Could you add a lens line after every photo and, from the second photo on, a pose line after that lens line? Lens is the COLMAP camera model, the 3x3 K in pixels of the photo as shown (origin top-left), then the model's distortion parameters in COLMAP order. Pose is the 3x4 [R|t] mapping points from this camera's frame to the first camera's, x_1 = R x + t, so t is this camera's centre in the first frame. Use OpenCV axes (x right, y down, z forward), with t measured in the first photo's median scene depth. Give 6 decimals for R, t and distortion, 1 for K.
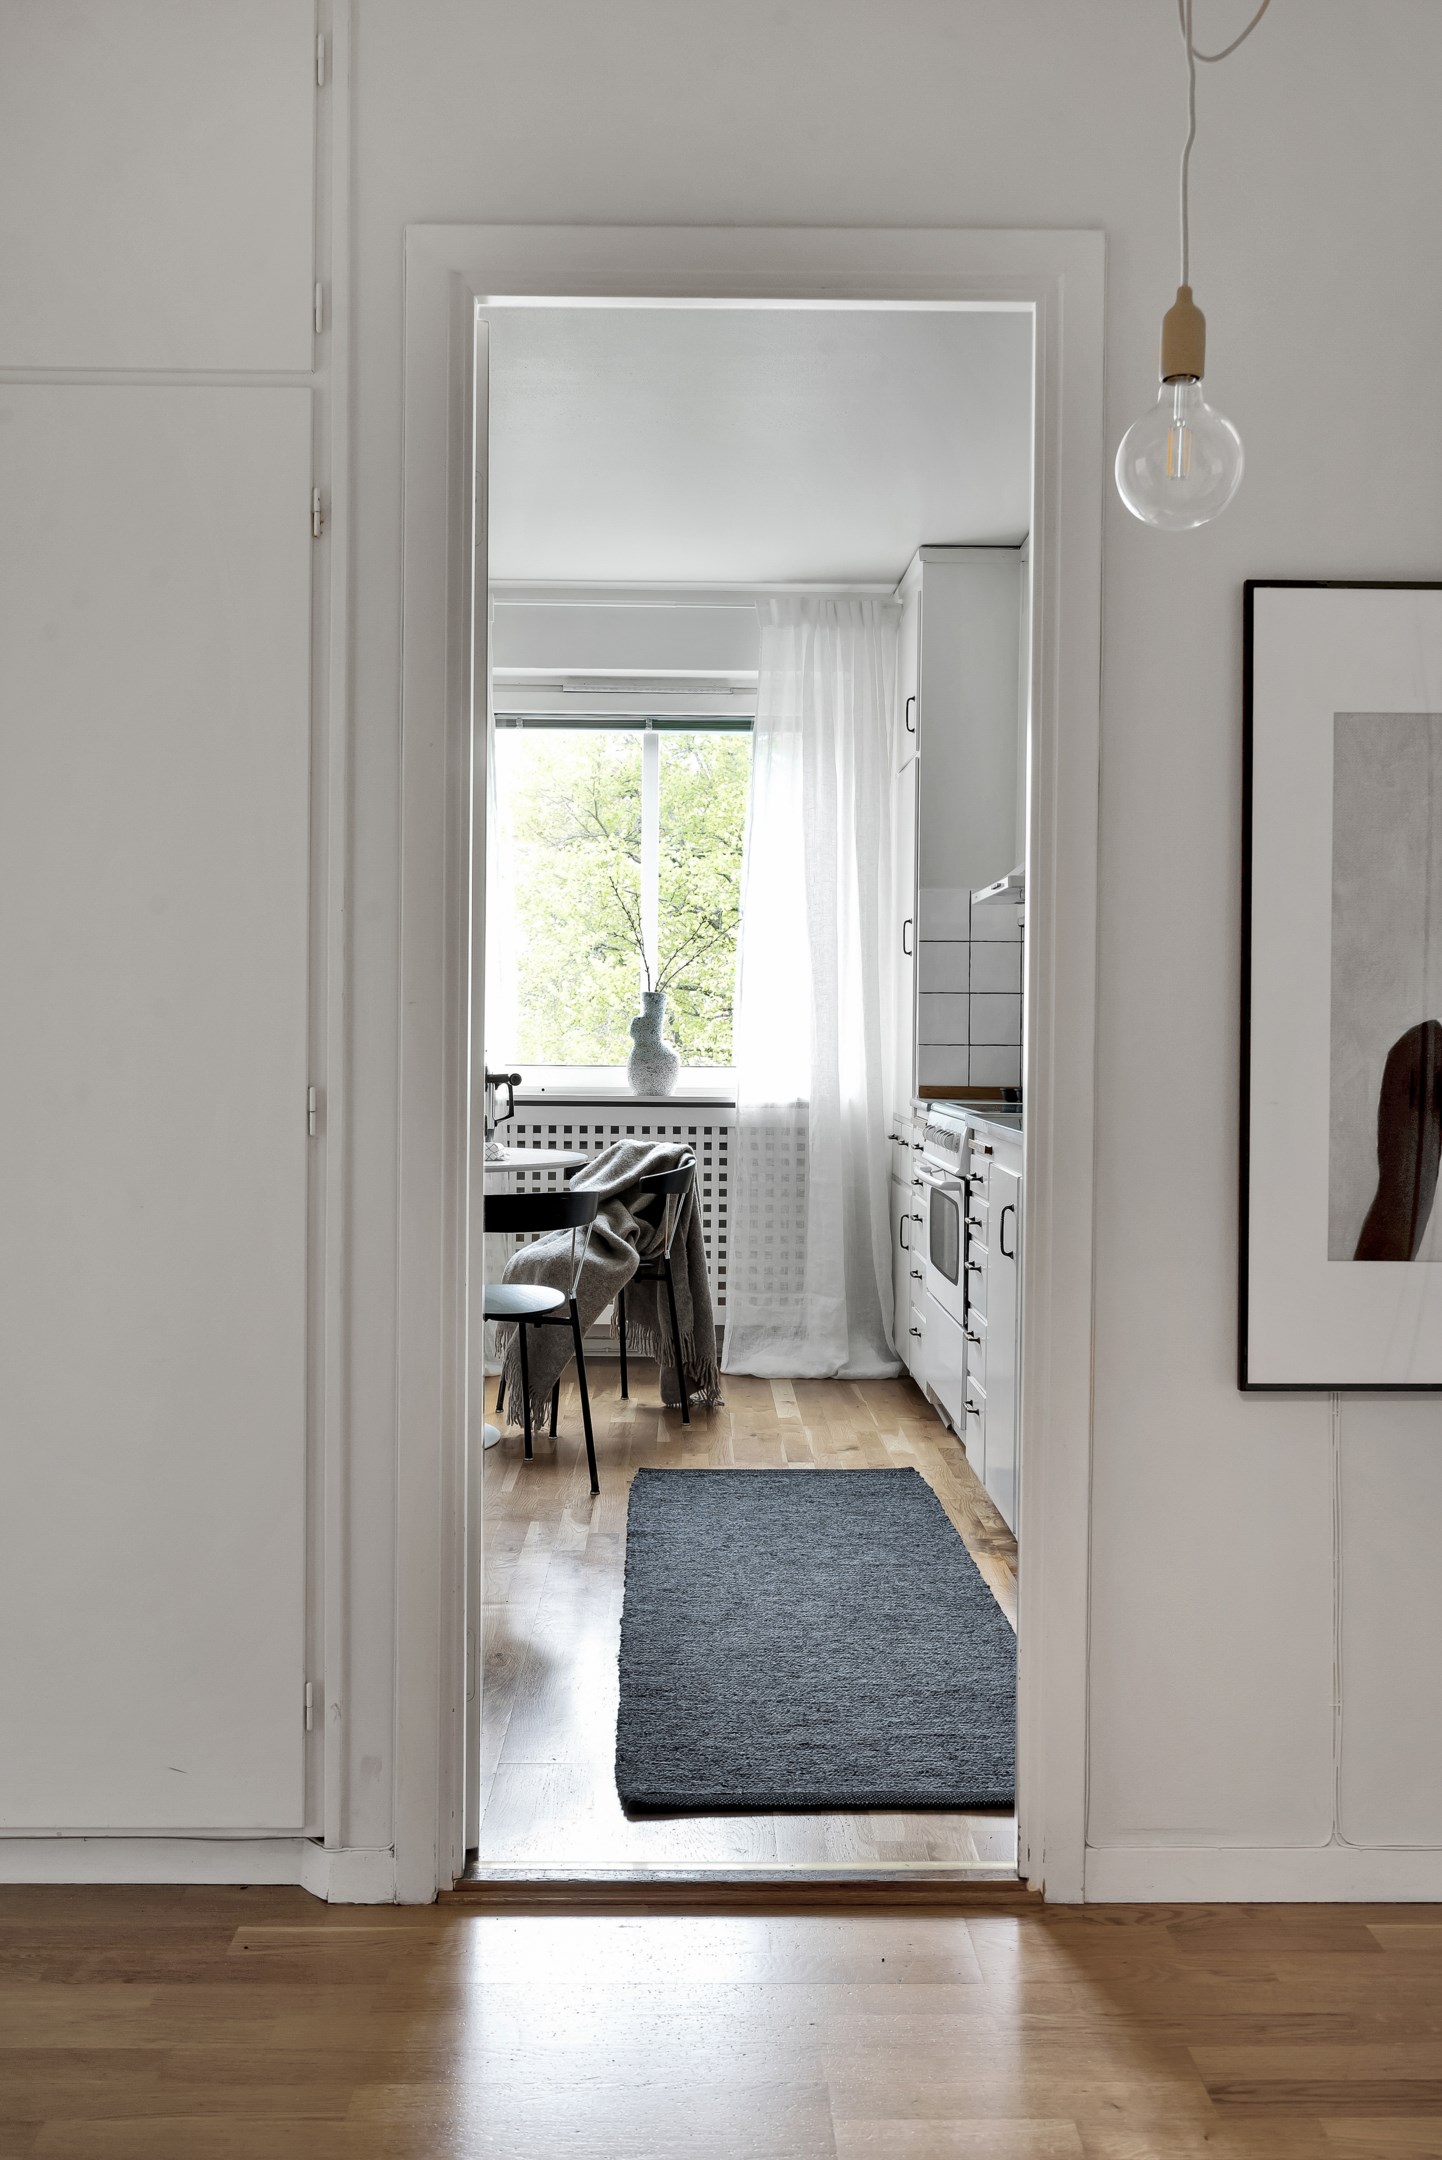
lens RADIAL K [[1811.8, 0, 695.1], [0, 1811.8, 1030.4], [0, 0, 1]] dist [-0.011969, 0.019572]
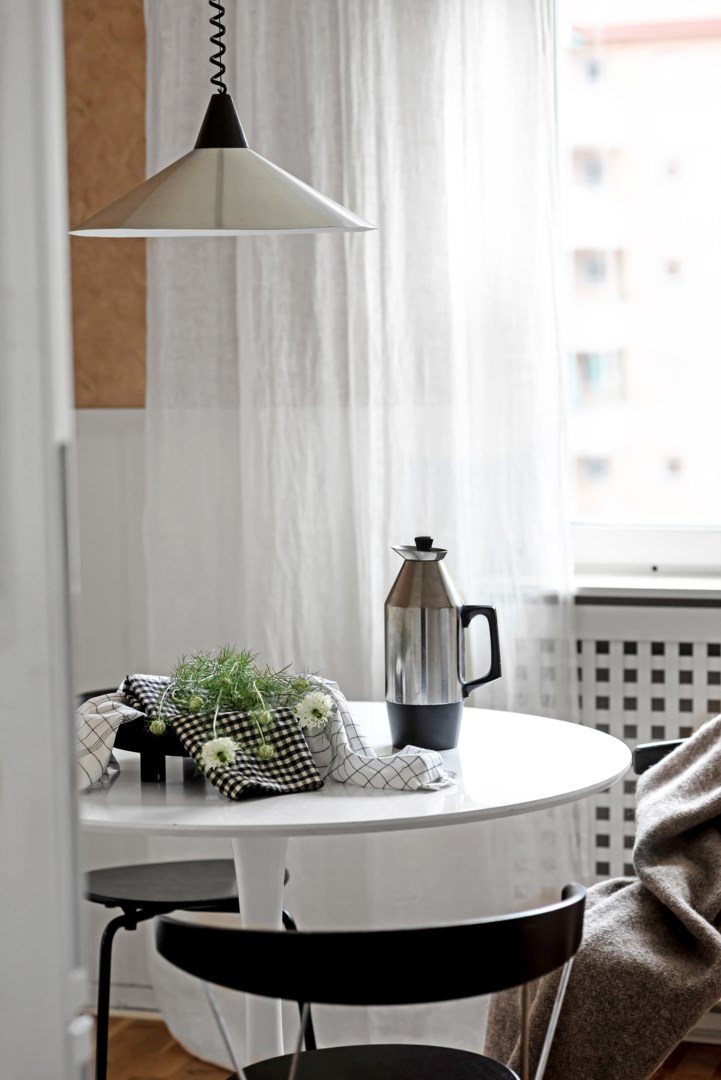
lens RADIAL K [[2490.9, 0, 356.7], [0, 2490.9, 548.5], [0, 0, 1]] dist [-0.035910, 0.000000]
pose [[0.948093, 0.003106, -0.317978, 0.076810], [0.027478, 0.995412, 0.091654, -0.048900], [0.316804, -0.095634, 0.943657, 0.267295]]
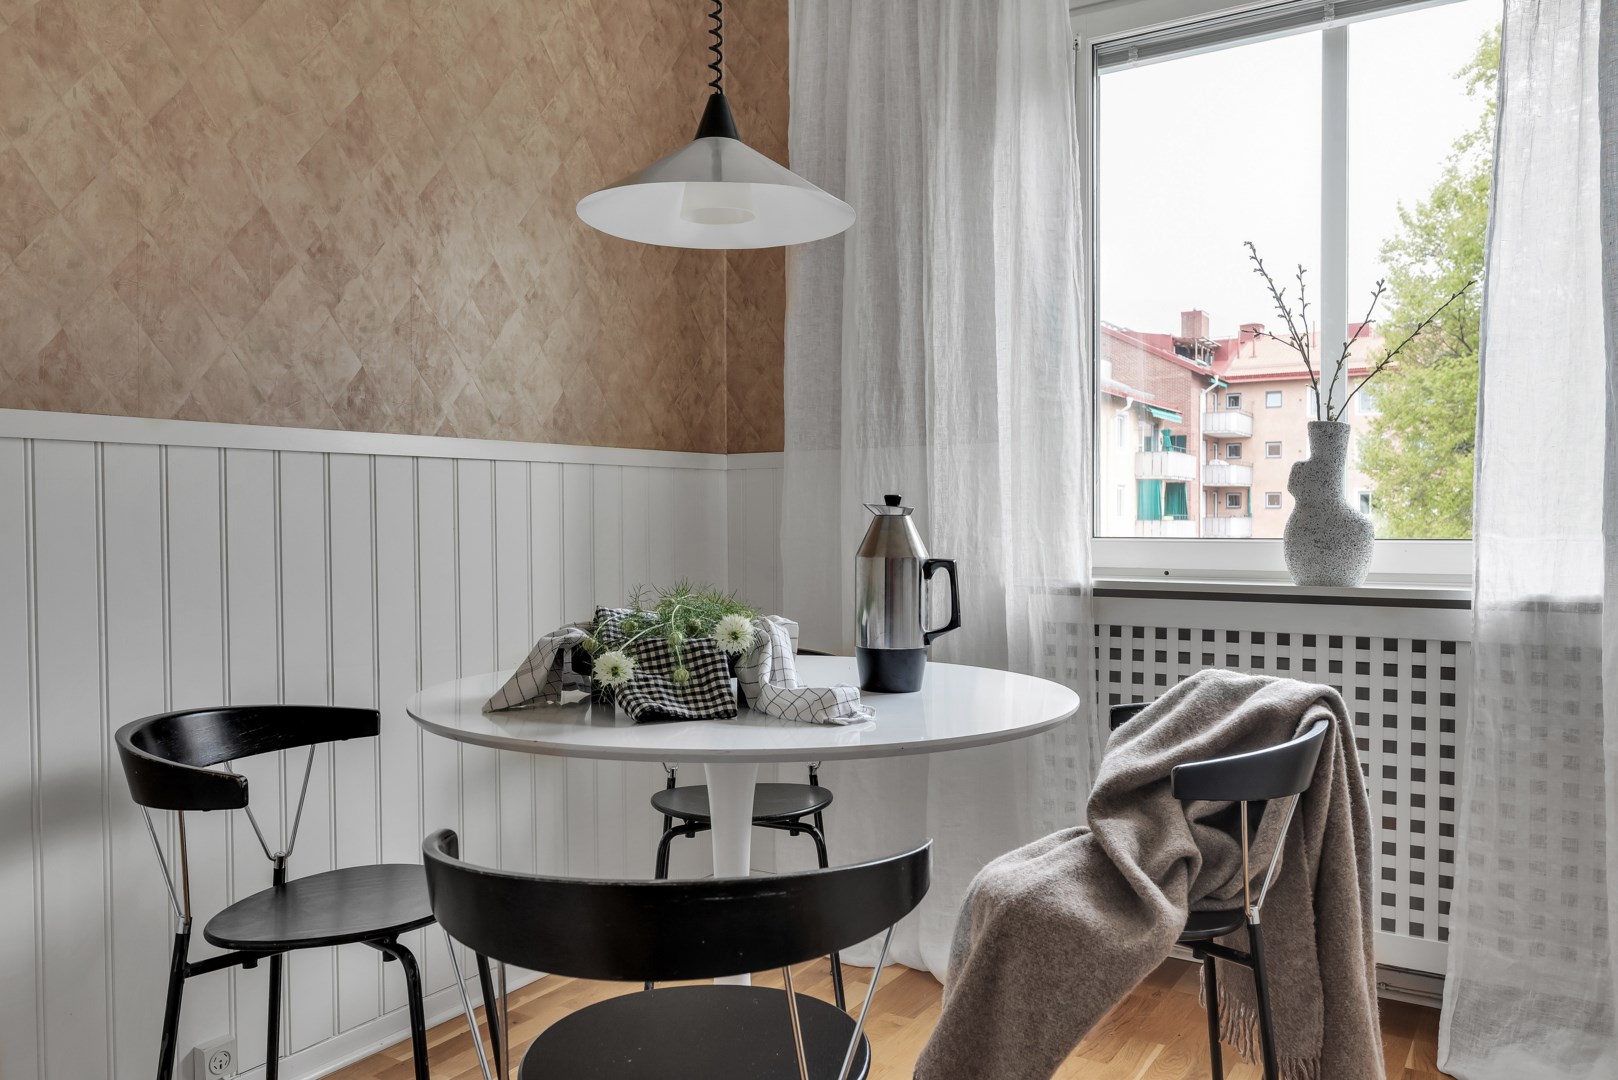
lens RADIAL K [[1209.9, 0, 817.2], [0, 1209.9, 540.7], [0, 0, 1]] dist [-0.003790, 0.004790]
pose [[0.849028, -0.001142, -0.528347, 0.050673], [0.010283, 0.999844, 0.014363, 0.012979], [0.528248, -0.017628, 0.848907, 0.569721]]
